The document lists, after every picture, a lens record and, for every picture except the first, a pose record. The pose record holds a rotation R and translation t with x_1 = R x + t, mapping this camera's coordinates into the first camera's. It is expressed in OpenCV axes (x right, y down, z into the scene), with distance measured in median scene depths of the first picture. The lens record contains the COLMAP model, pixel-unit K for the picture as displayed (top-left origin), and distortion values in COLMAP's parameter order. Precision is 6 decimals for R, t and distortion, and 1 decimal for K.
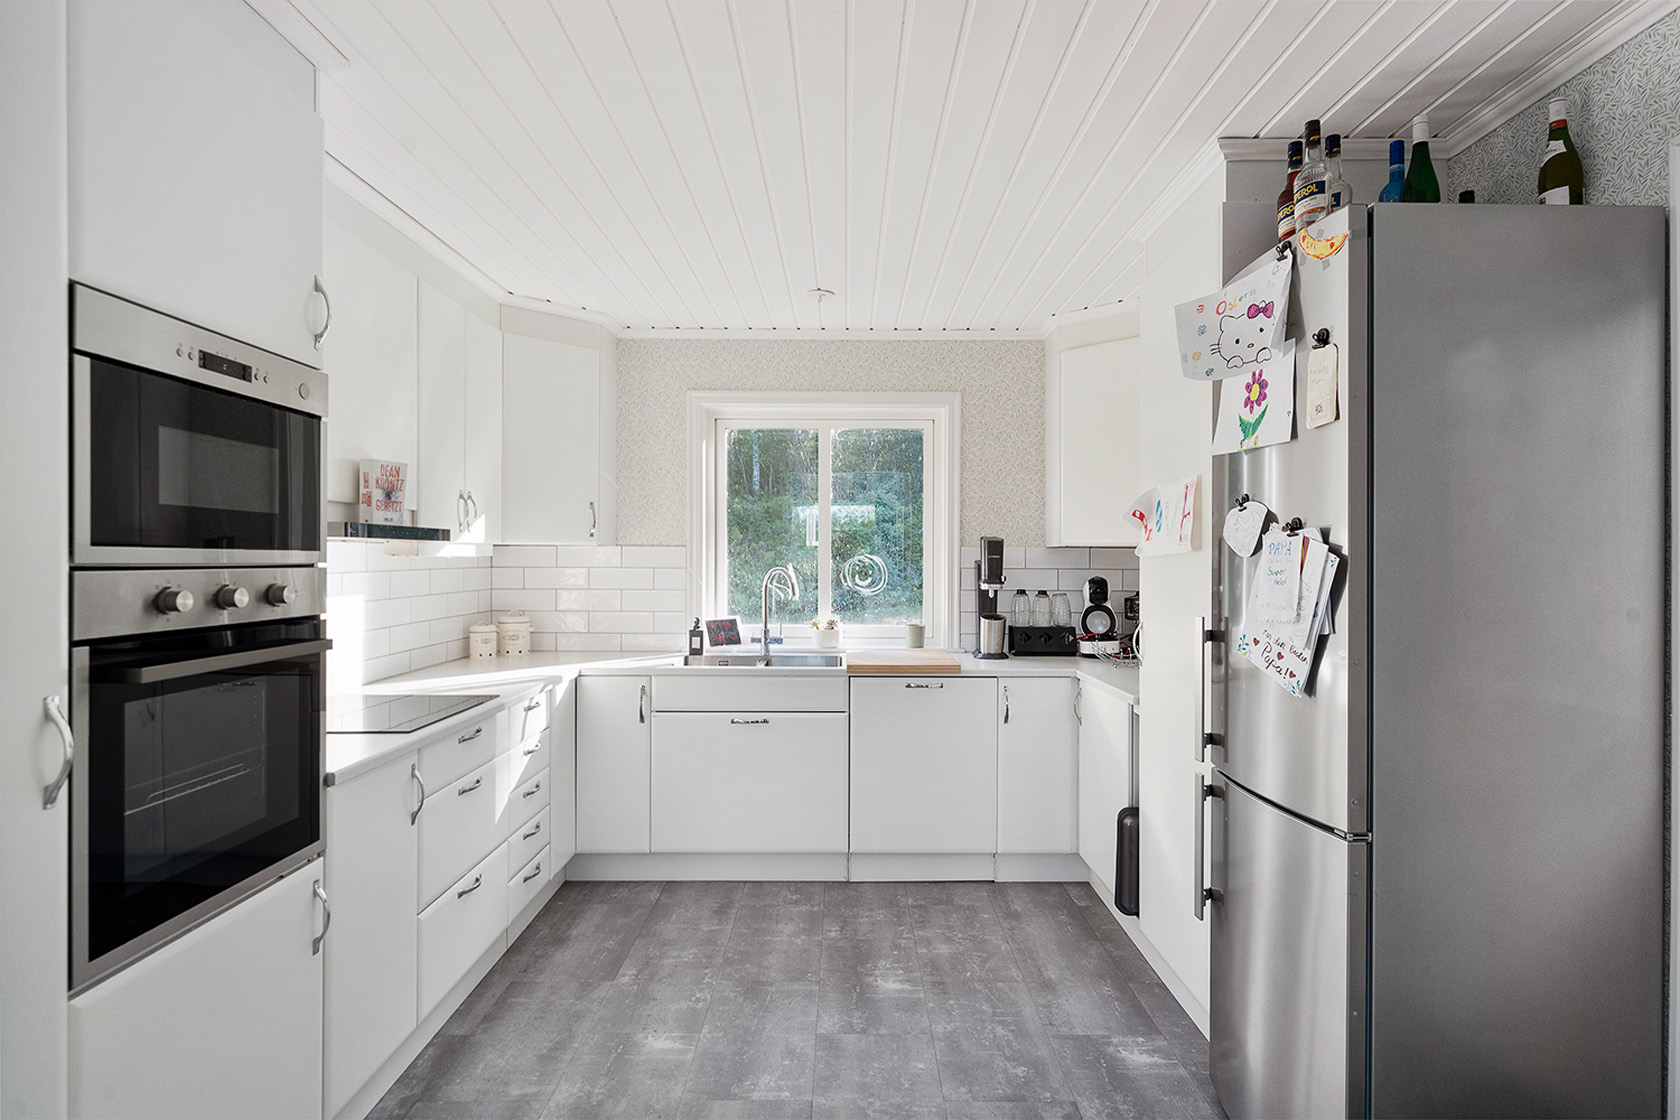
lens RADIAL K [[868.2, 0, 832.6], [0, 868.2, 555.4], [0, 0, 1]] dist [0.002859, -0.000469]
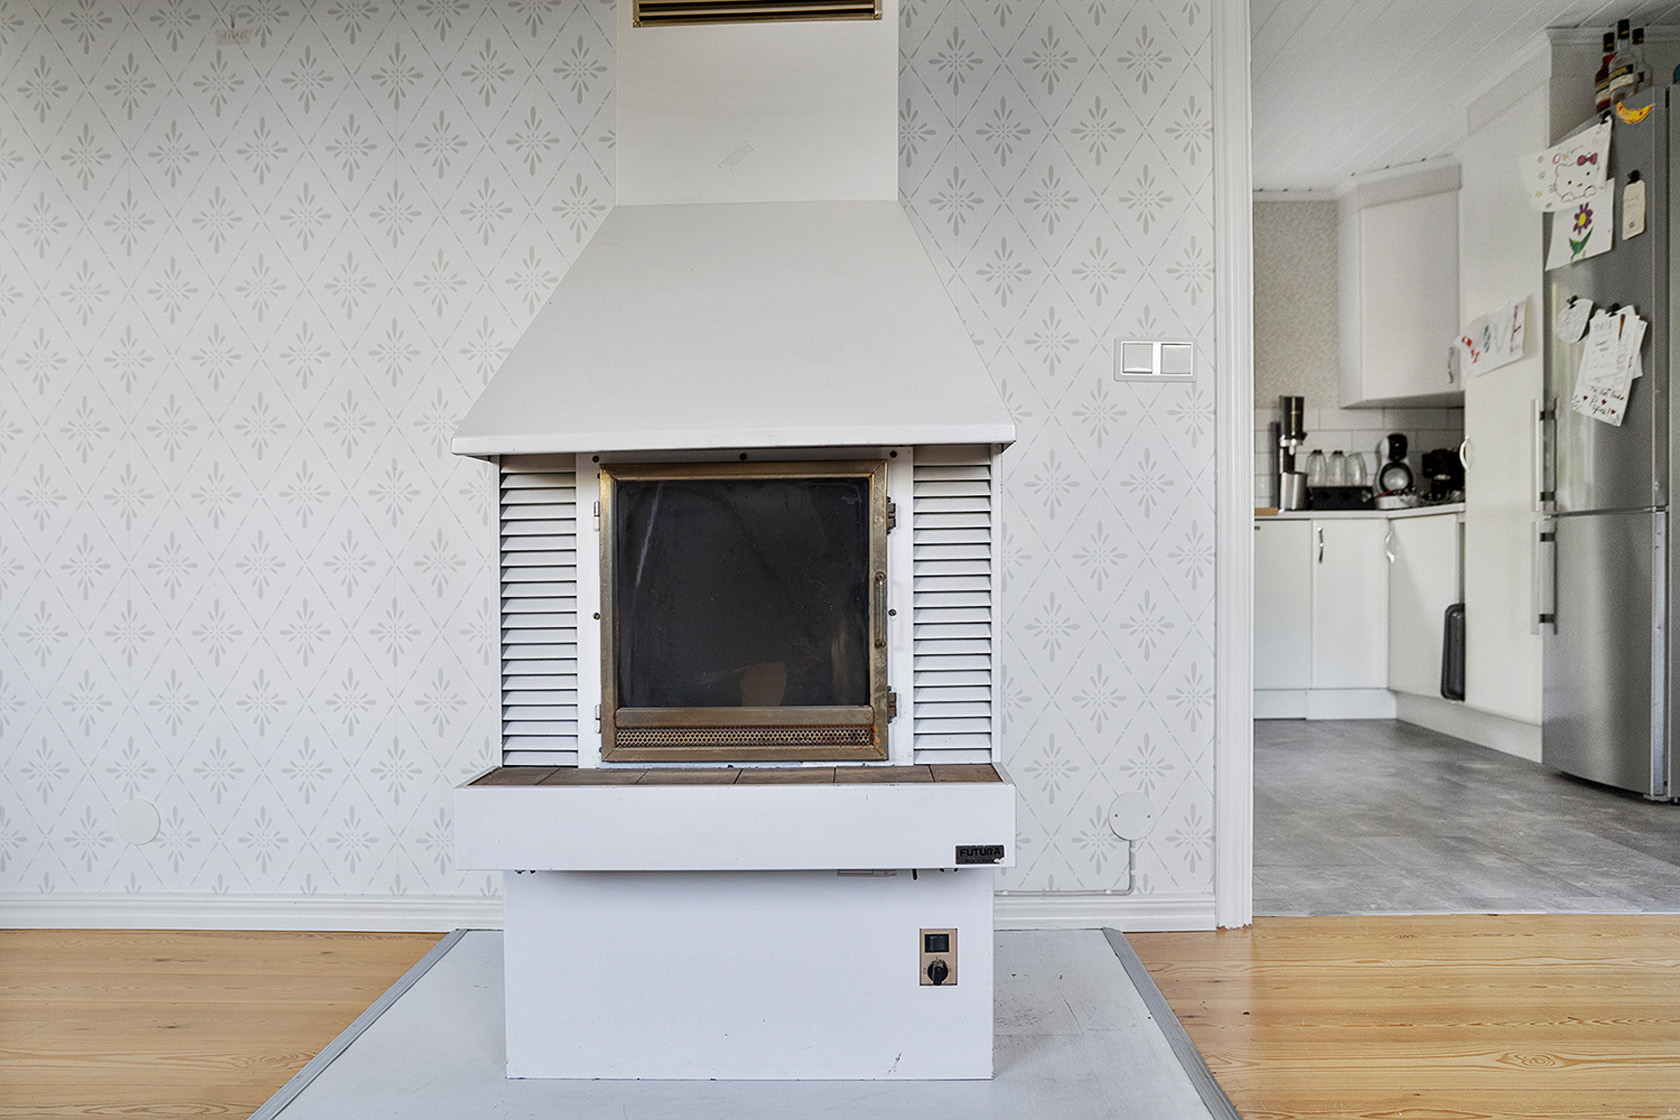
lens RADIAL K [[1332.9, 0, 843.8], [0, 1332.9, 564.0], [0, 0, 1]] dist [0.003537, 0.019576]
pose [[0.999948, -0.009591, 0.003369, -0.666079], [0.009598, 0.999952, -0.001945, 0.335837], [-0.003350, 0.001977, 0.999992, -1.066884]]
